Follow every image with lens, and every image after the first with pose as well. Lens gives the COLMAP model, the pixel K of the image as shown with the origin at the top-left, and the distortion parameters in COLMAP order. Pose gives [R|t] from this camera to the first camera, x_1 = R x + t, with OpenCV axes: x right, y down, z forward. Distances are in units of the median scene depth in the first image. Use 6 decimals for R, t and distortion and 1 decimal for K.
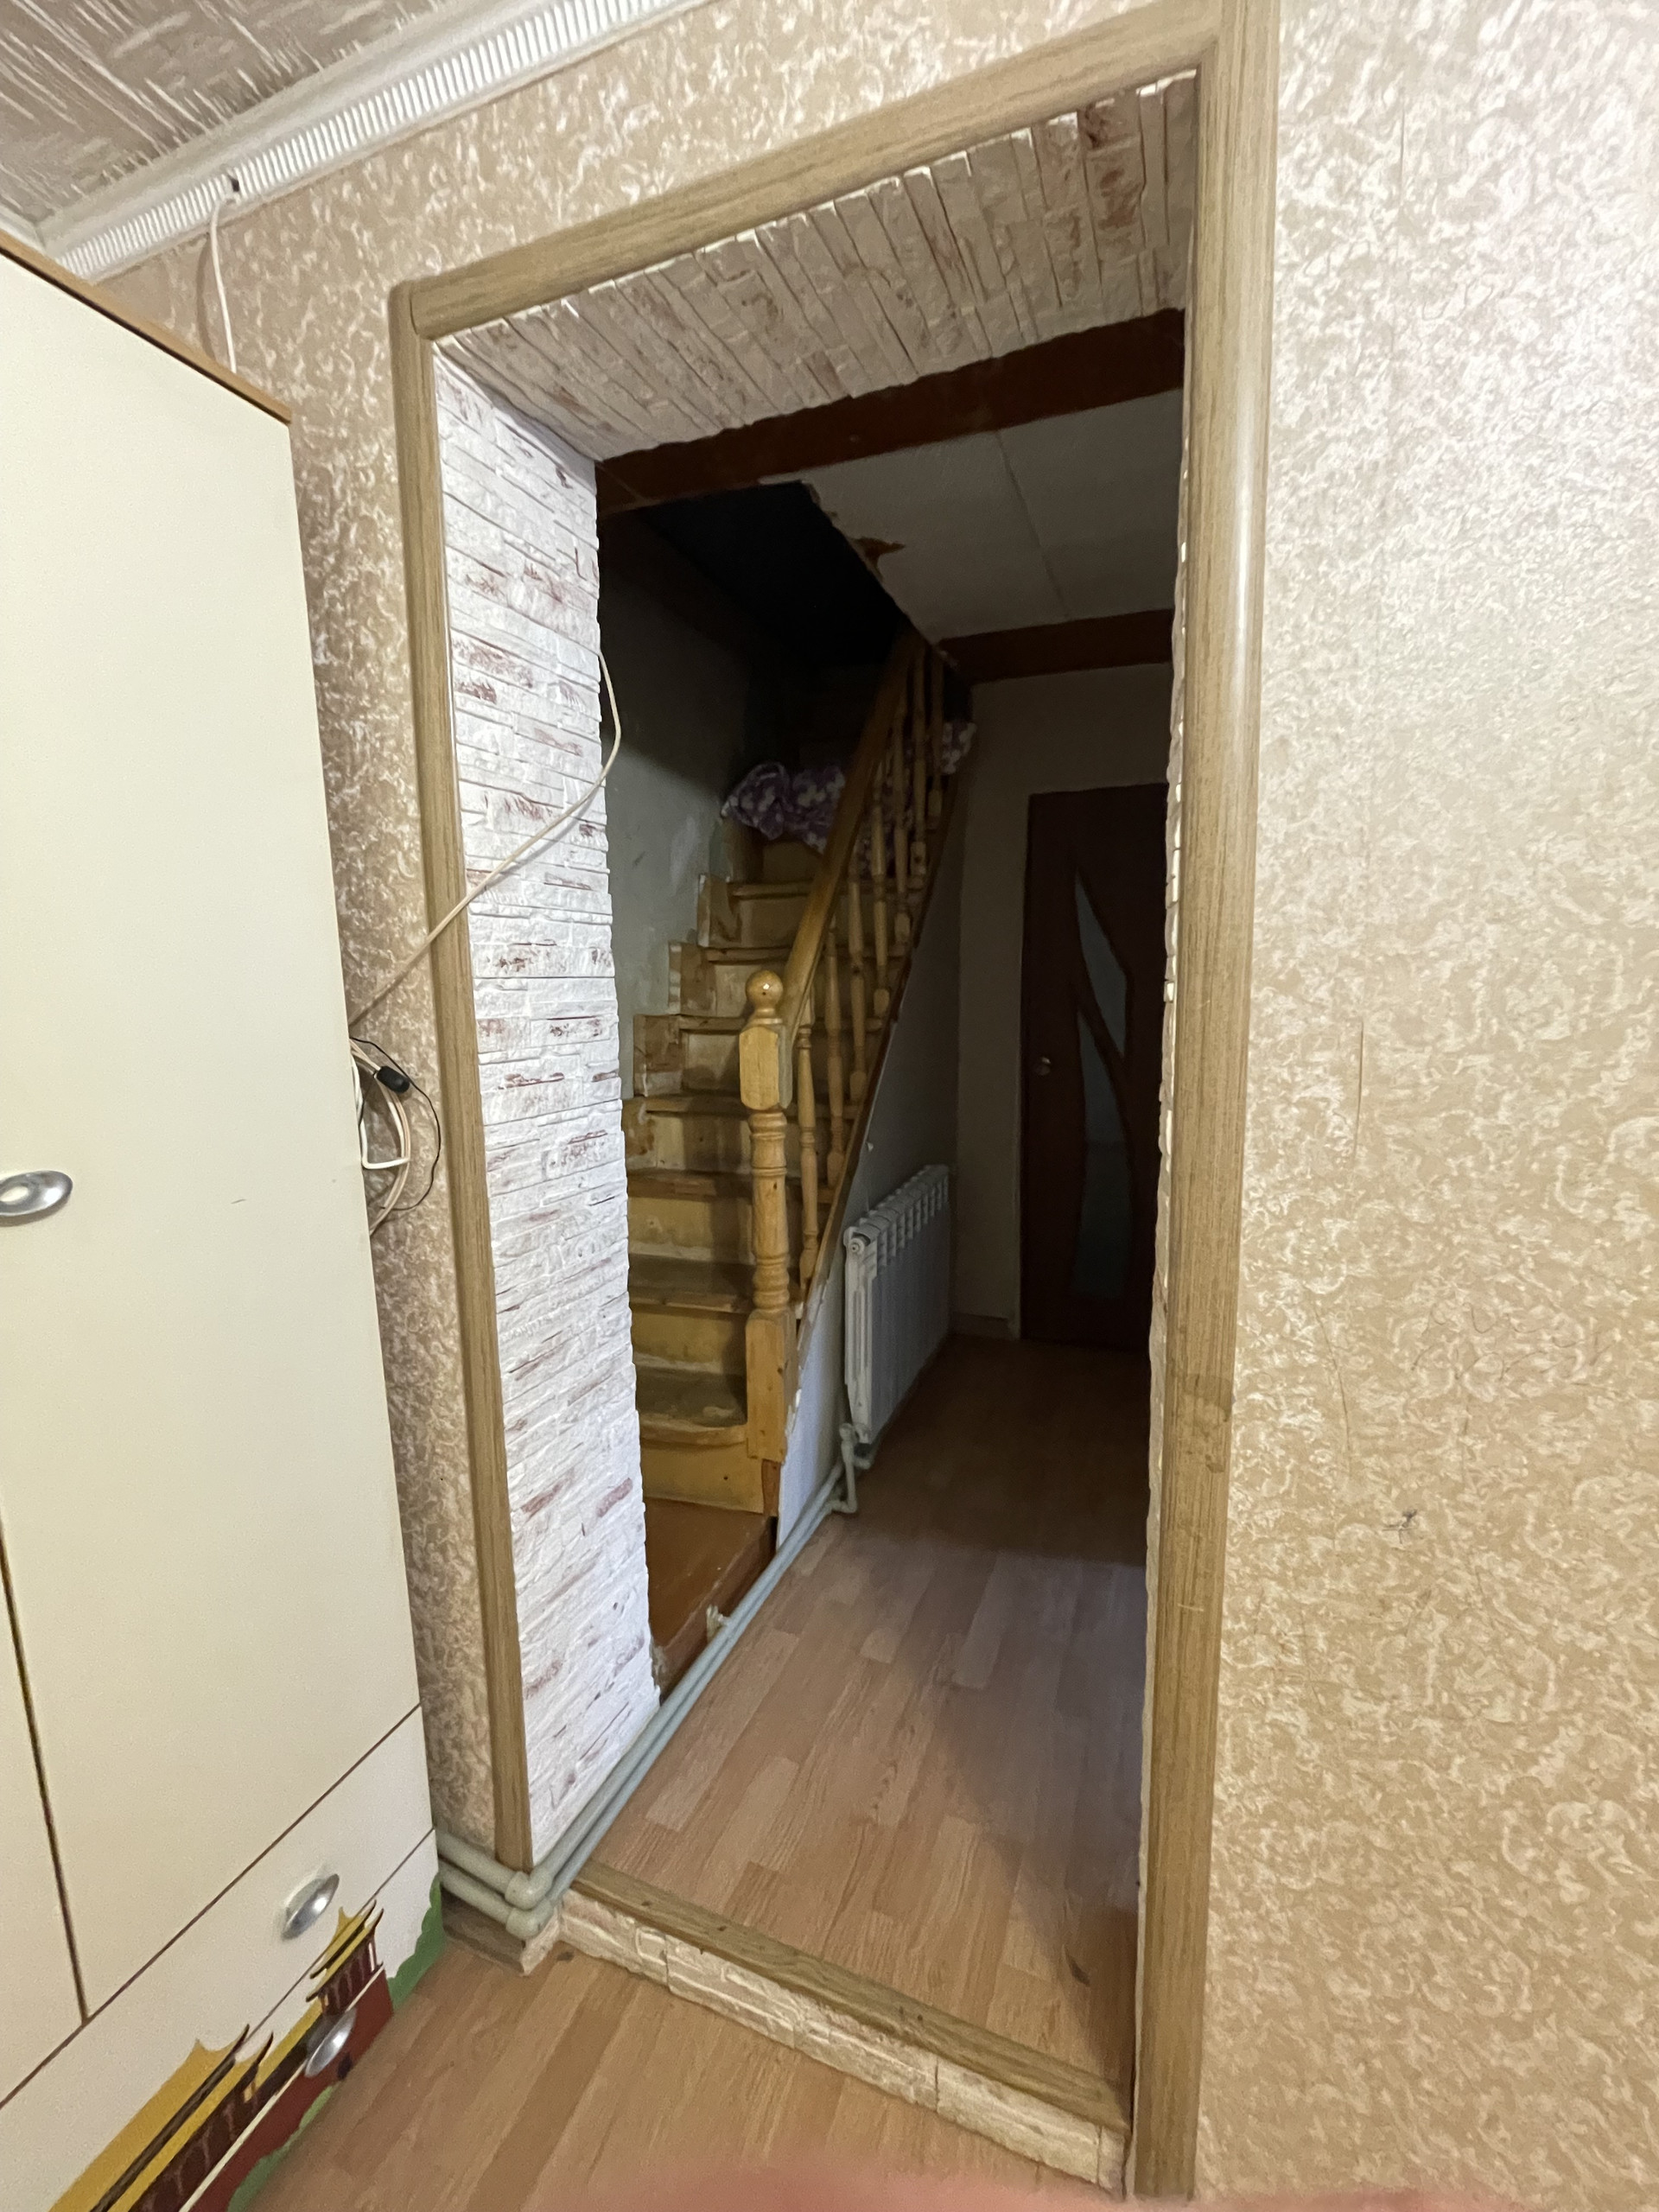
lens RADIAL K [[894.0, 0, 838.6], [0, 894.0, 1102.0], [0, 0, 1]] dist [-0.000560, -0.000901]
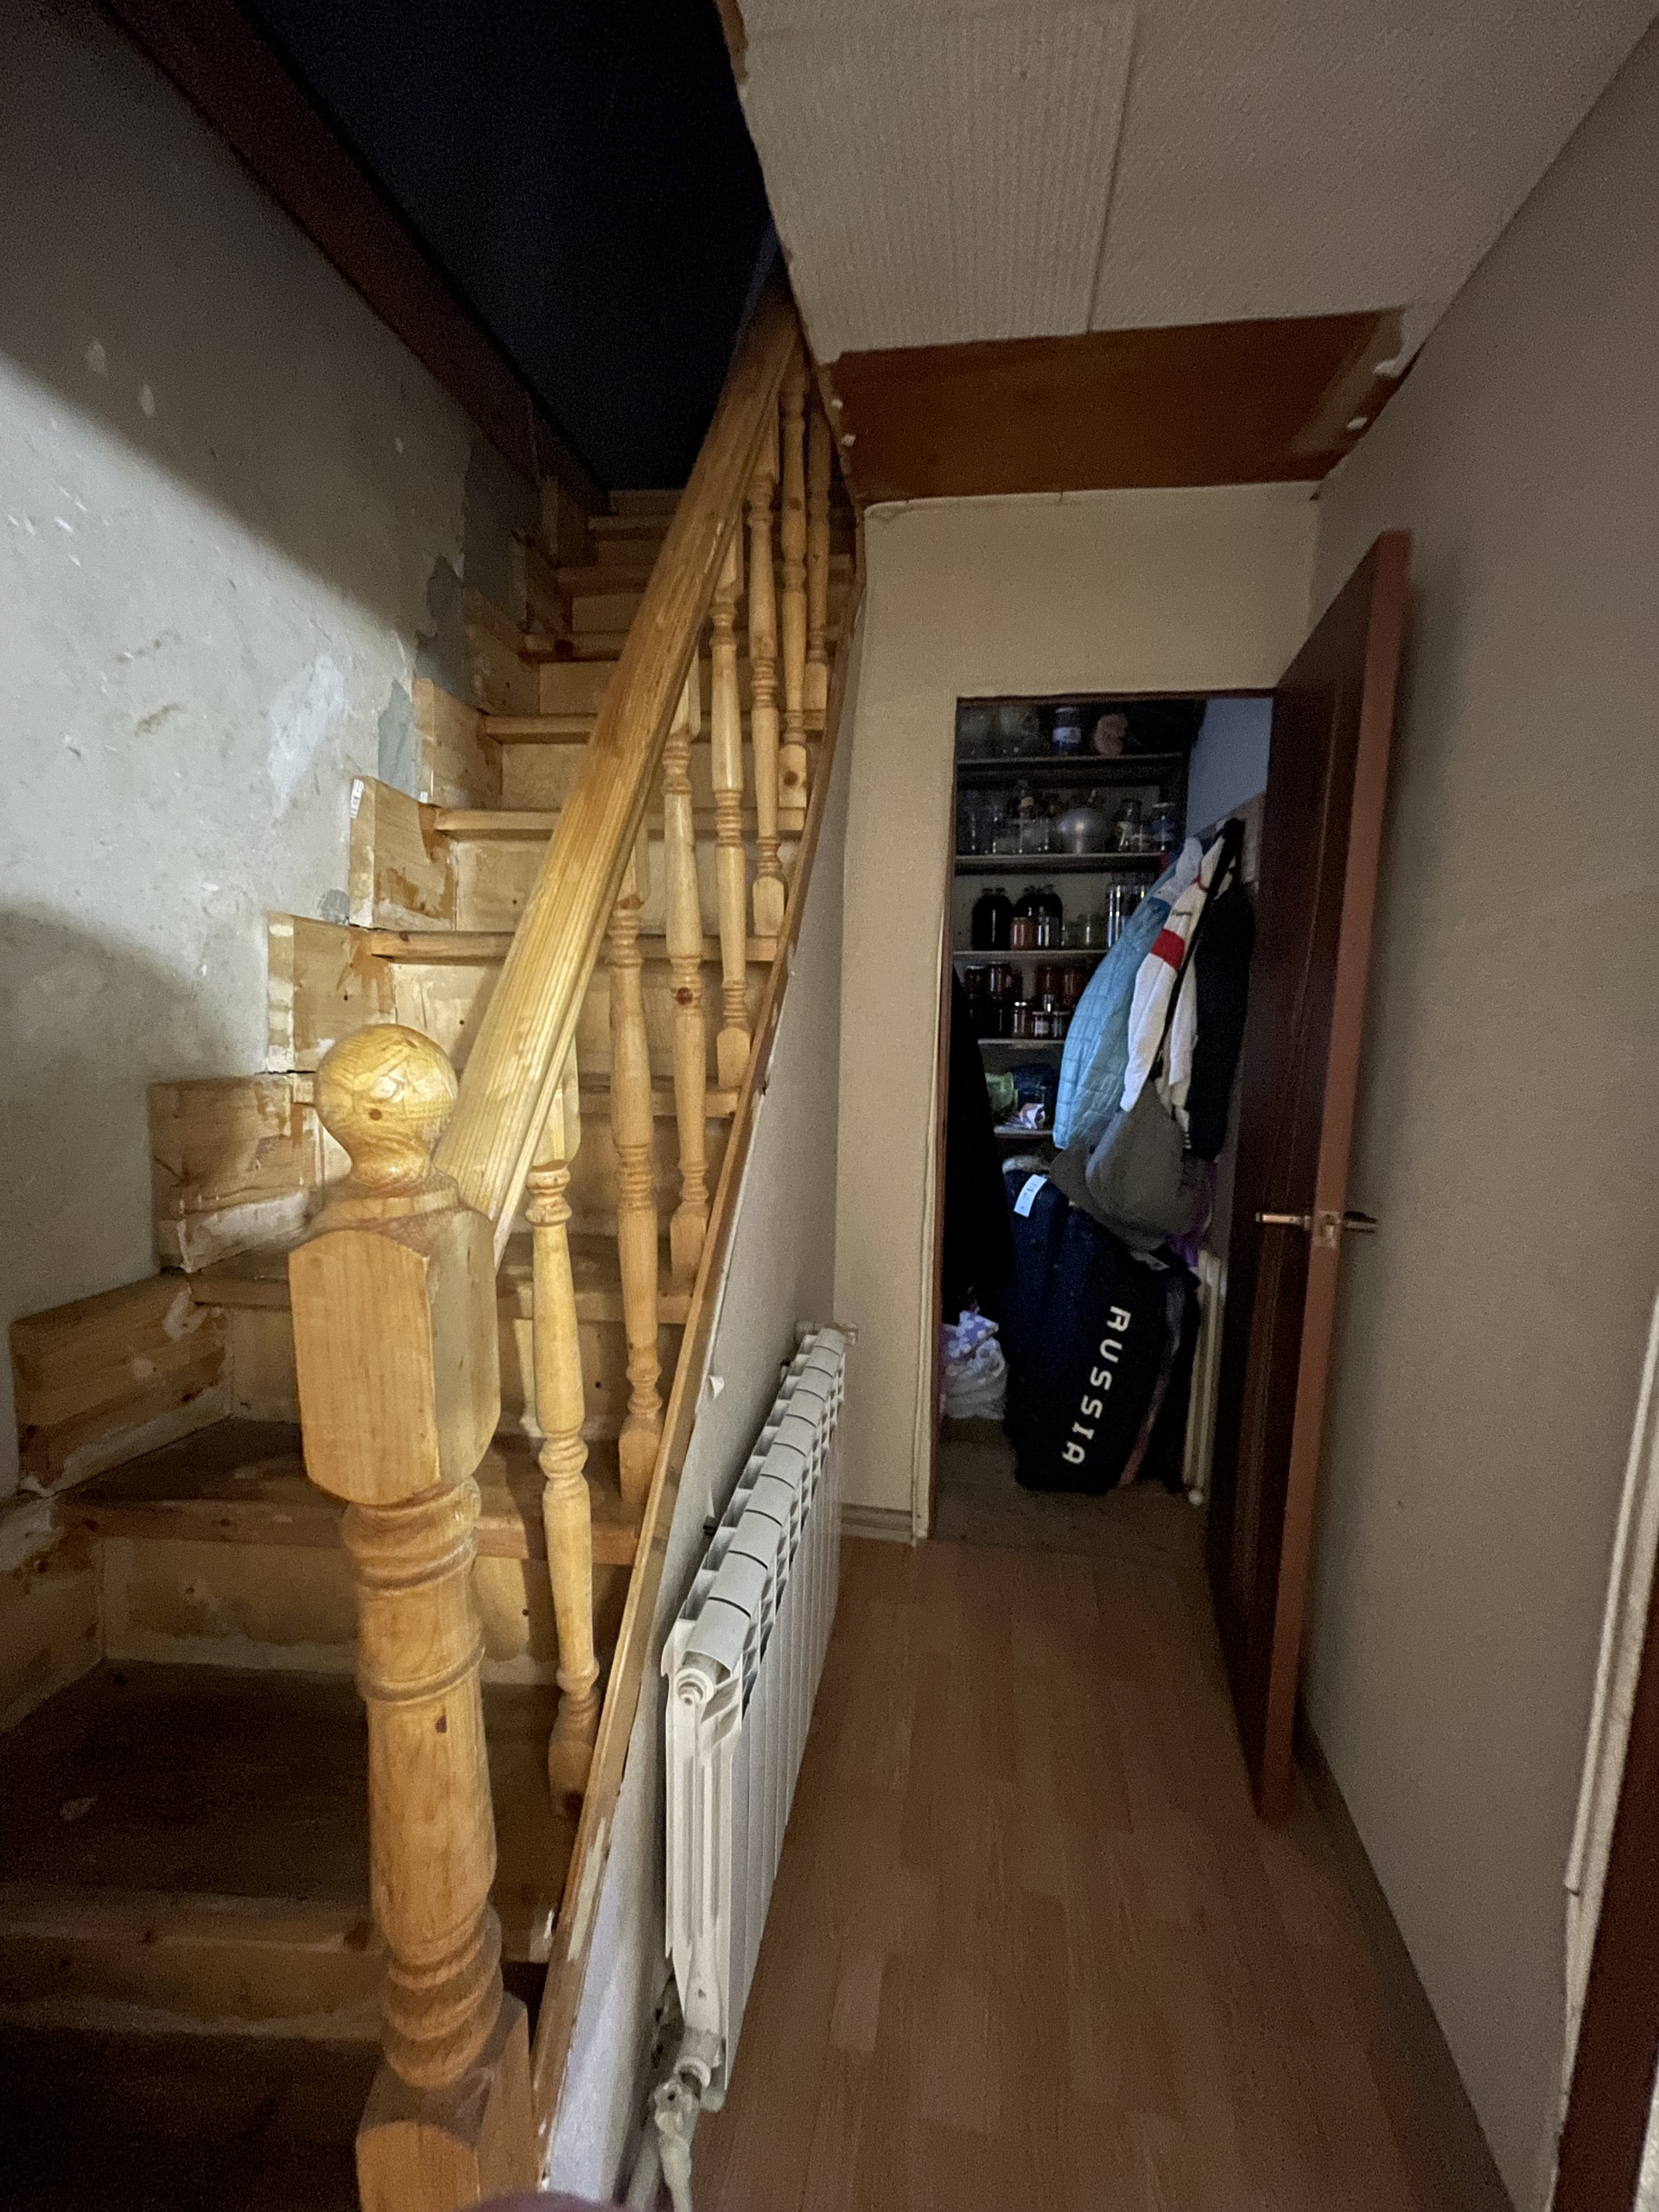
lens RADIAL K [[894.0, 0, 838.6], [0, 894.0, 1102.0], [0, 0, 1]] dist [-0.000560, -0.000901]
pose [[0.976749, -0.006552, 0.214284, -0.000997], [0.002097, 0.999777, 0.021012, -0.091782], [-0.214374, -0.020074, 0.976545, 0.487559]]
